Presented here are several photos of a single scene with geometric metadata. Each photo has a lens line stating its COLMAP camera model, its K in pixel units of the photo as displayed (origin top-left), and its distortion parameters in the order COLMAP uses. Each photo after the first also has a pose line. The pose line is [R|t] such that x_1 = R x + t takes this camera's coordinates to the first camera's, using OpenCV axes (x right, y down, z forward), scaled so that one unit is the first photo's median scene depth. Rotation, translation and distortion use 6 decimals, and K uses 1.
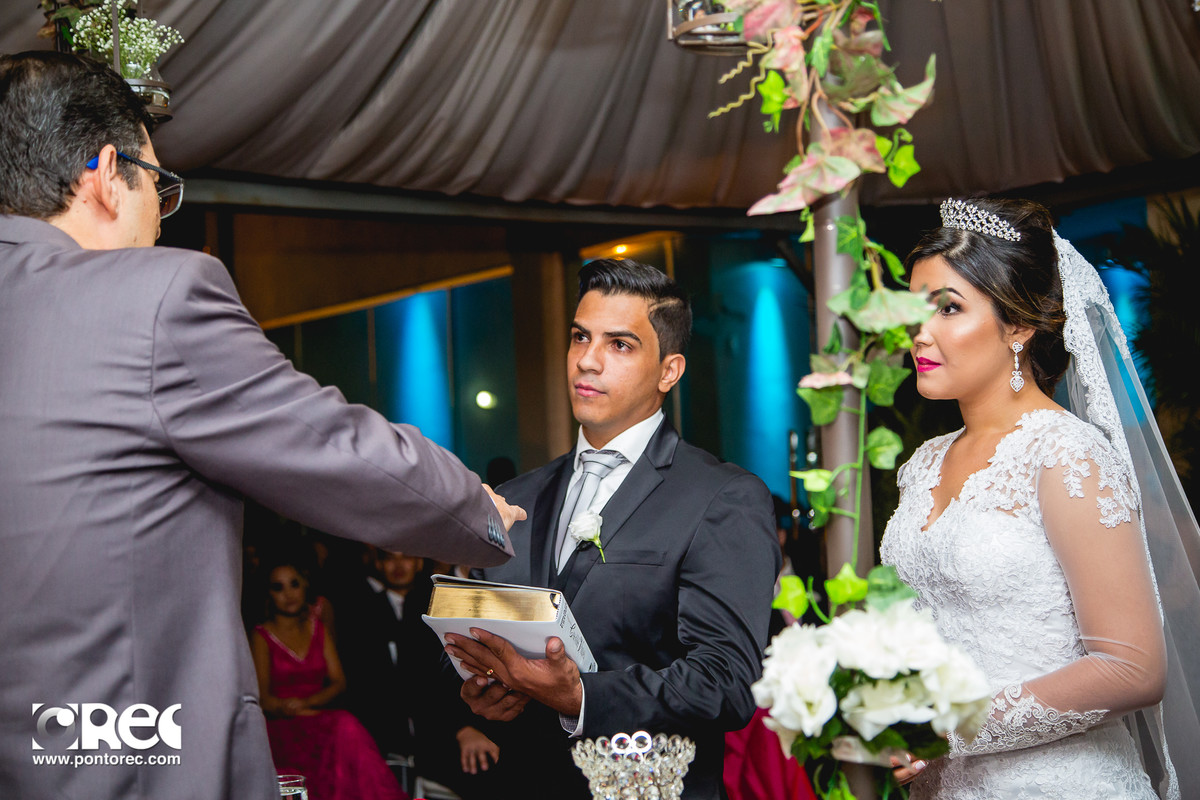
lens RADIAL K [[1895.2, 0, 603.1], [0, 1895.2, 402.0], [0, 0, 1]] dist [0.337164, 0.000000]
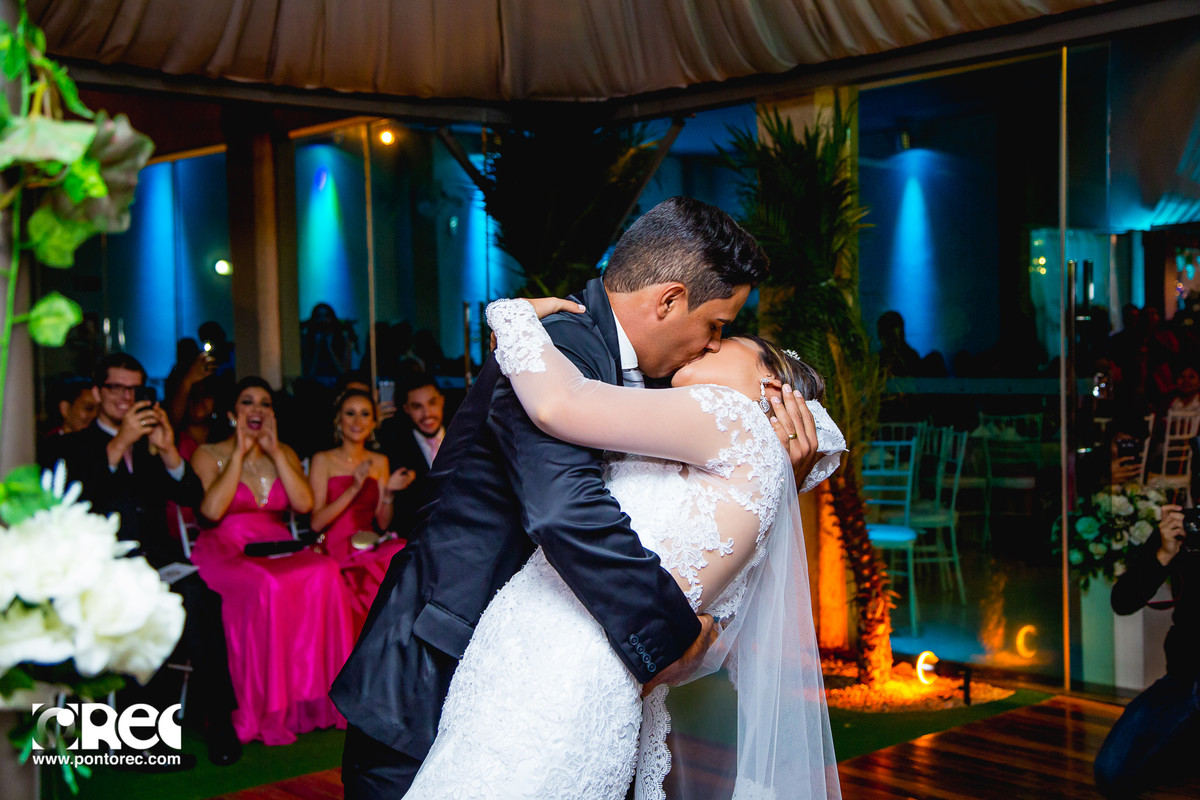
lens RADIAL K [[1589.8, 0, 599.7], [0, 1589.8, 395.8], [0, 0, 1]] dist [0.154016, 0.000000]
pose [[0.990889, 0.018917, 0.133343, 0.282536], [-0.028714, 0.996996, 0.071936, 0.000619], [-0.131581, -0.075109, 0.988456, 0.293396]]
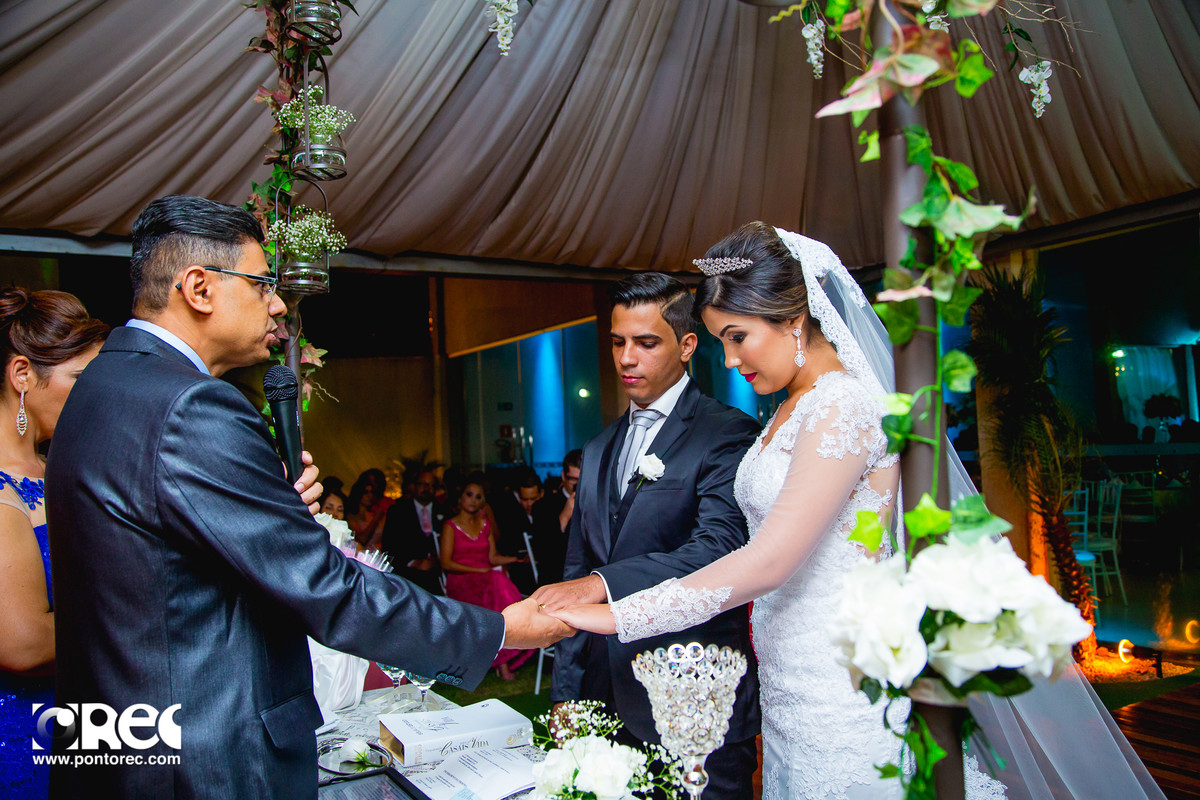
lens RADIAL K [[995.5, 0, 594.6], [0, 995.5, 394.4], [0, 0, 1]] dist [0.002570, 0.004180]
pose [[0.998469, -0.011207, -0.054173, -0.006017], [0.010981, 0.999930, -0.004463, 0.035703], [0.054219, 0.003861, 0.998522, 0.494239]]
